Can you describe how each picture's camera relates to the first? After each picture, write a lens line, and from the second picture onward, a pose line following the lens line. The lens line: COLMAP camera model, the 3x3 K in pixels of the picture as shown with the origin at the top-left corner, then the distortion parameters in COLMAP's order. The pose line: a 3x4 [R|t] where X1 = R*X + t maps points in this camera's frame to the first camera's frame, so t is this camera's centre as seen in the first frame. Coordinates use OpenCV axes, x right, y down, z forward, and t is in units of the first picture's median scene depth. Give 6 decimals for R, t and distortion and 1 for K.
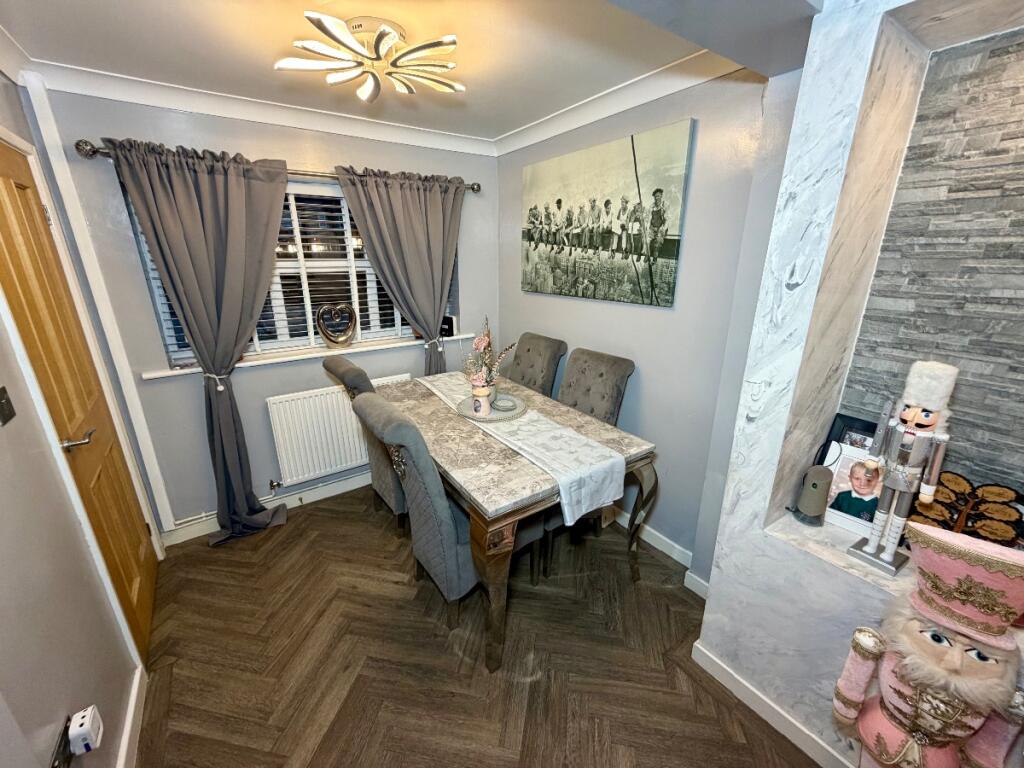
lens RADIAL K [[405.0, 0, 509.6], [0, 405.0, 384.2], [0, 0, 1]] dist [-0.000358, -0.000839]
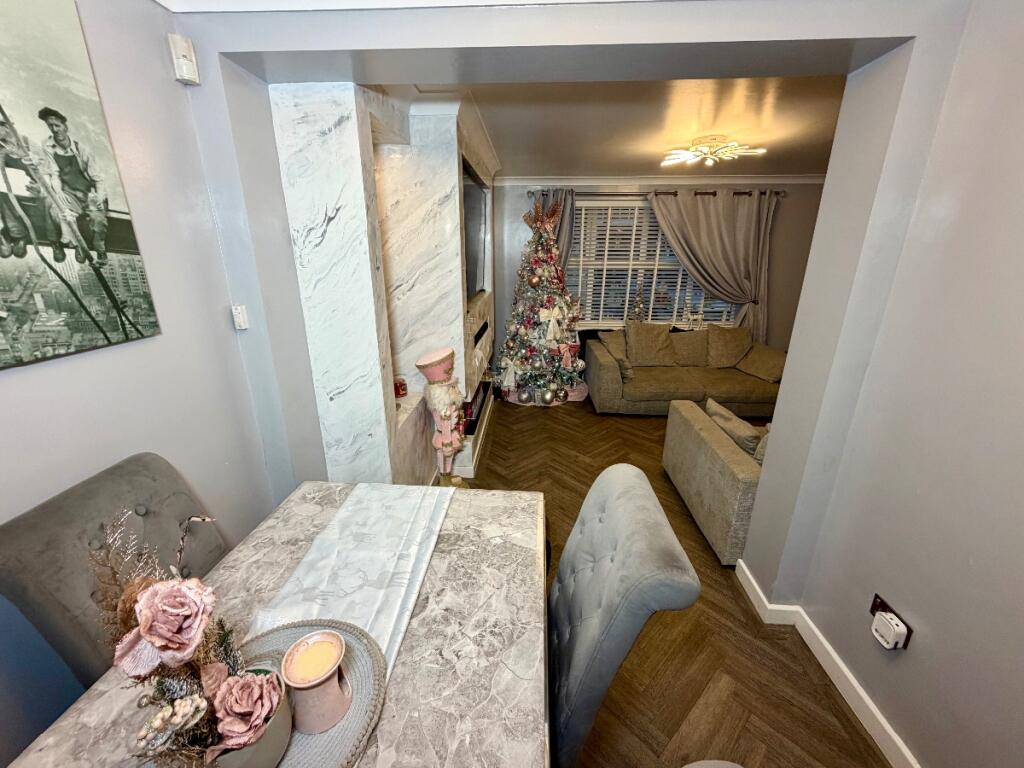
lens RADIAL K [[405.0, 0, 509.6], [0, 405.0, 384.2], [0, 0, 1]] dist [-0.000358, -0.000839]
pose [[-0.781658, -0.190590, 0.593874, -0.381090], [0.194733, 0.829993, 0.522676, -0.334355], [-0.592528, 0.524201, -0.611657, 1.074033]]
